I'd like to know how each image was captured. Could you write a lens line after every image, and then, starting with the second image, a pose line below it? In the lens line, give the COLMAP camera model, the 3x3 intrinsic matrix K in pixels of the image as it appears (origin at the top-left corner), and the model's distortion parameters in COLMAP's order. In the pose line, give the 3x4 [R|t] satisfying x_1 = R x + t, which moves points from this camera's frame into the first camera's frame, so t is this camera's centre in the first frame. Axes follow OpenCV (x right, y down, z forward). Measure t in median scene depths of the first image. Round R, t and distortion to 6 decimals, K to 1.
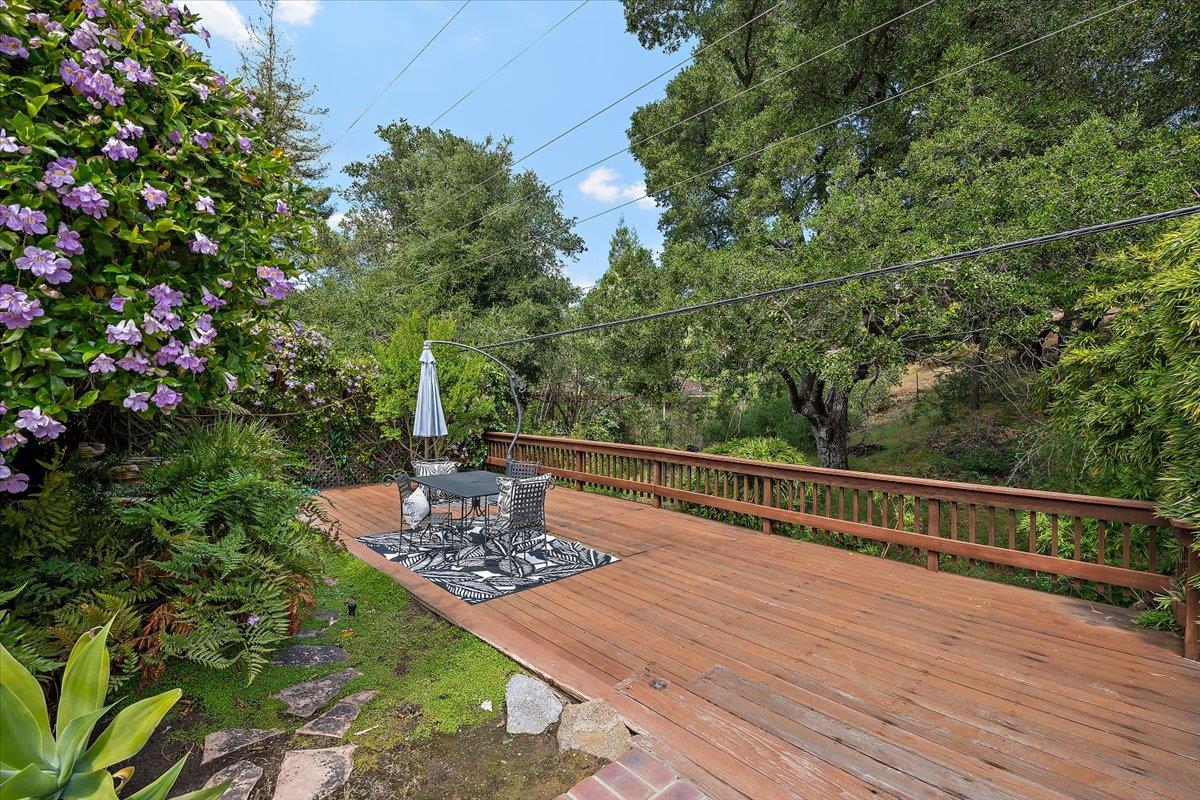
lens RADIAL K [[492.2, 0, 598.1], [0, 492.2, 383.4], [0, 0, 1]] dist [-0.000231, -0.000576]
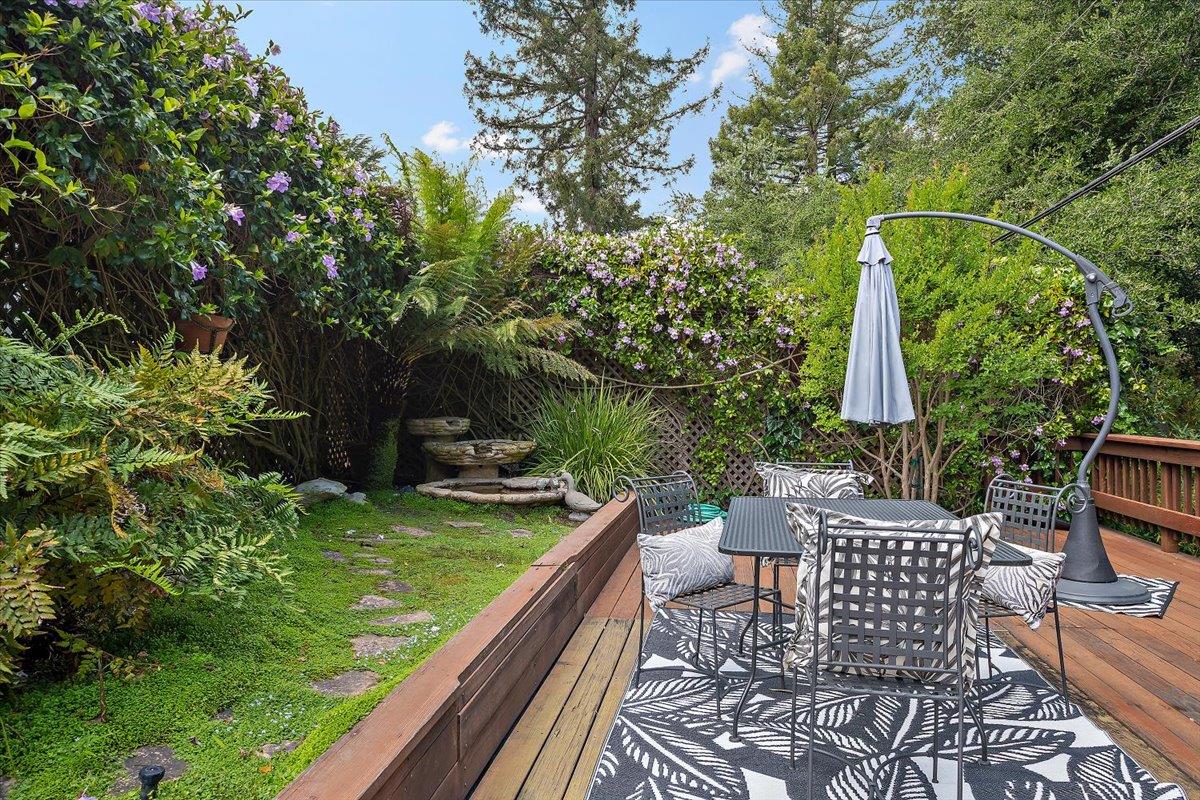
lens RADIAL K [[790.7, 0, 600.0], [0, 790.7, 400.0], [0, 0, 1]] dist [-0.006429, -0.002088]
pose [[0.631478, -0.000330, -0.775394, 0.080333], [0.026419, 0.999428, 0.021090, 0.080341], [0.774944, -0.033803, 0.631126, 0.425025]]
